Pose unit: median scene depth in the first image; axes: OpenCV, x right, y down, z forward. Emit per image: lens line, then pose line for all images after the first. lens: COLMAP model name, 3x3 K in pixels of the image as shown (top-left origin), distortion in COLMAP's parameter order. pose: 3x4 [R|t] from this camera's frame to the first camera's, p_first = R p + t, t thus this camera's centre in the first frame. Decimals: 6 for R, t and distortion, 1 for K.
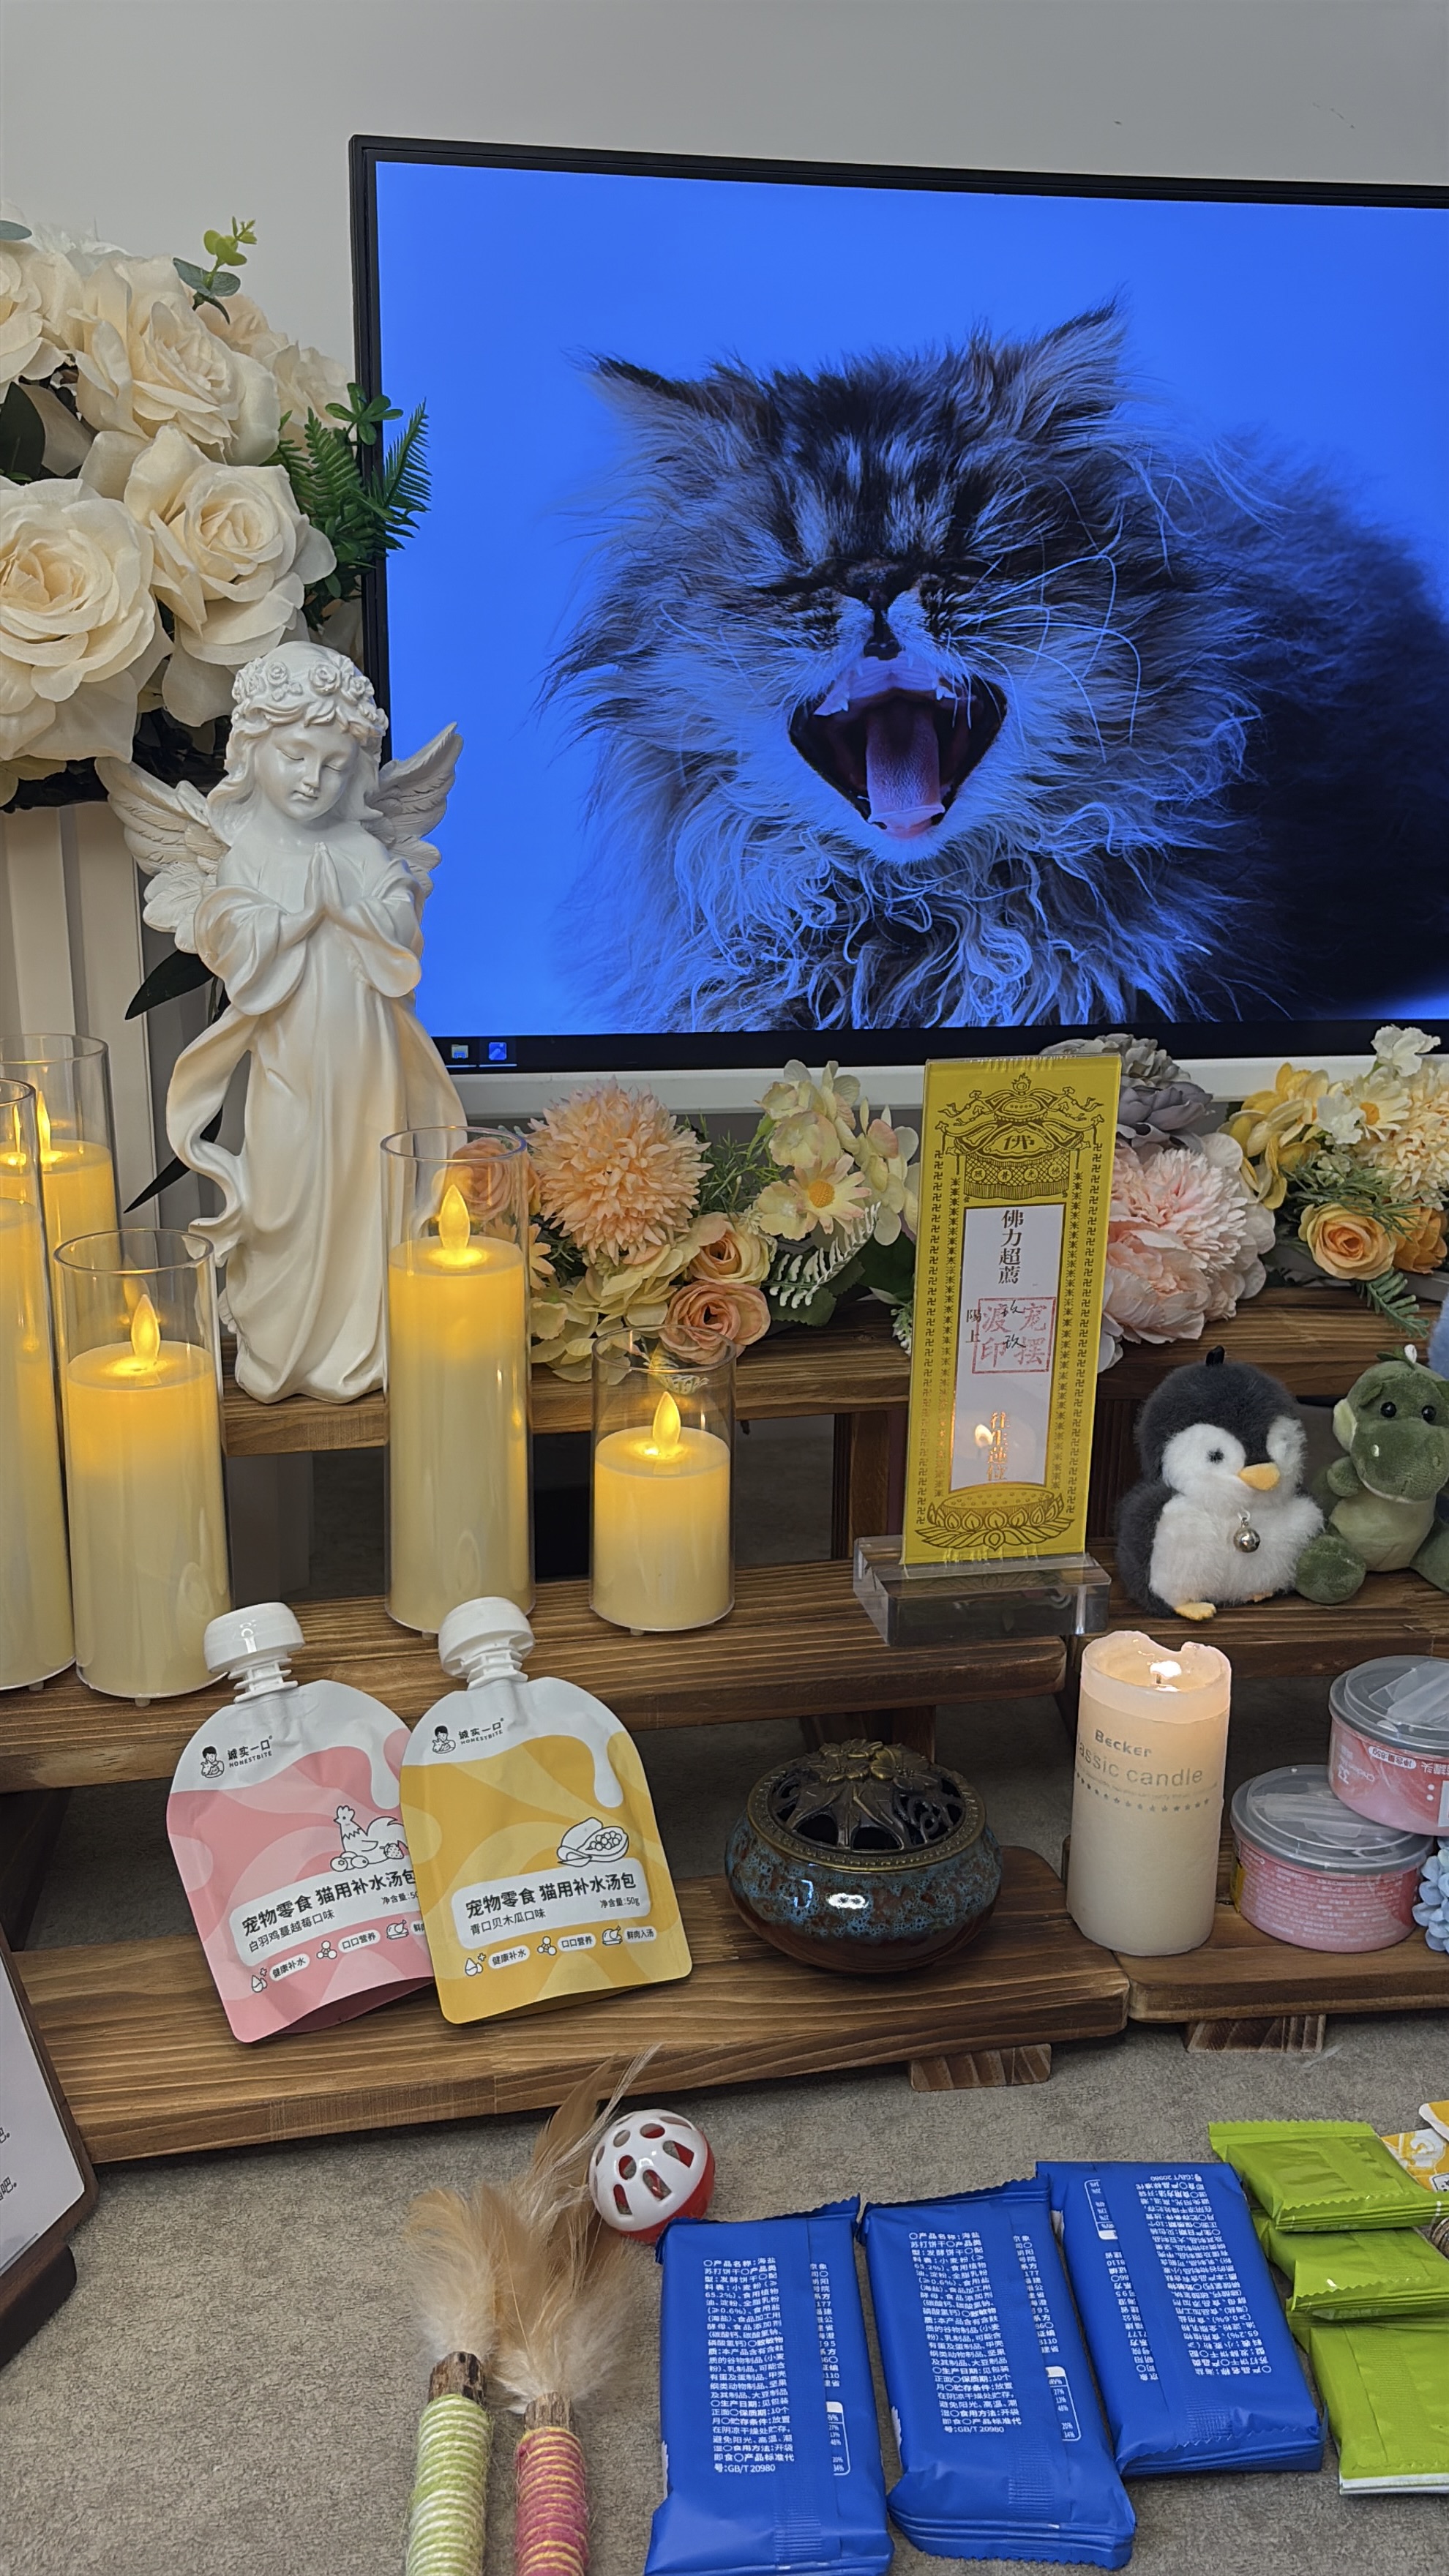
lens RADIAL K [[2408.5, 0, 732.1], [0, 2408.5, 1312.2], [0, 0, 1]] dist [0.200943, -0.724269]
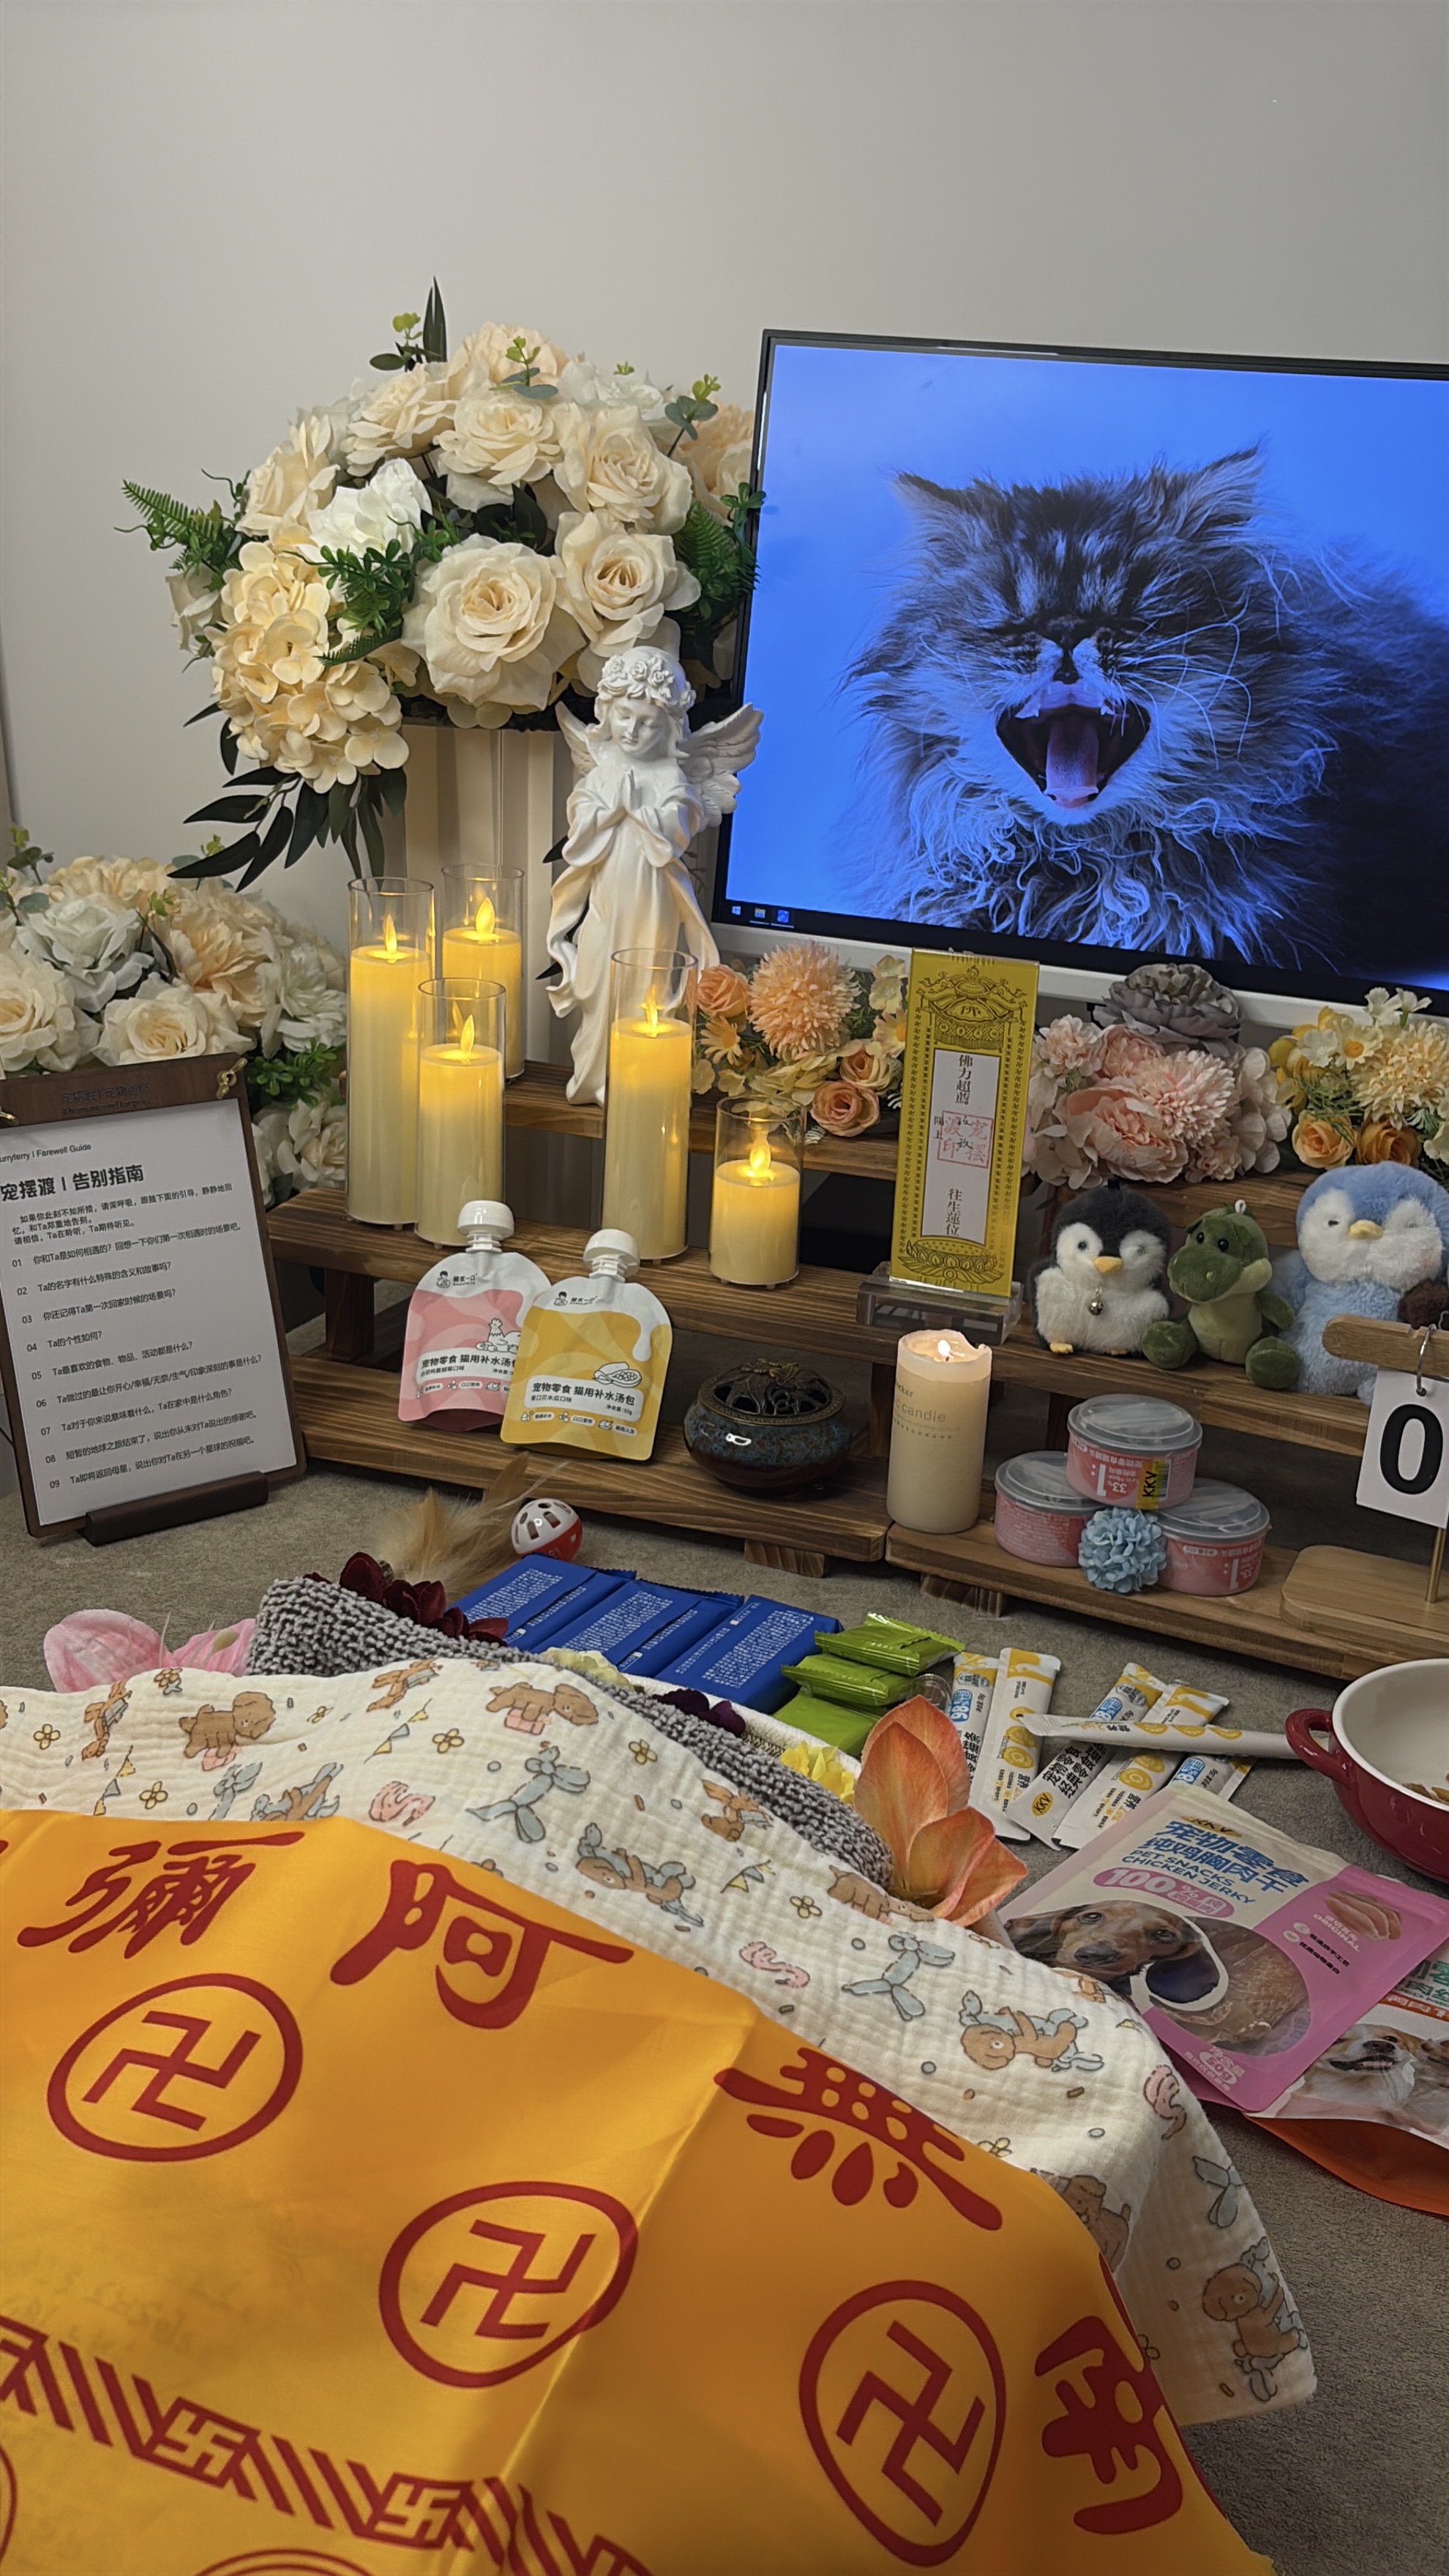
lens RADIAL K [[2408.5, 0, 732.1], [0, 2408.5, 1312.2], [0, 0, 1]] dist [0.200943, -0.724269]
pose [[0.853421, 0.211933, -0.476190, 0.694056], [-0.194363, 0.977105, 0.086536, 0.012070], [0.483627, 0.018702, 0.875074, -0.379125]]
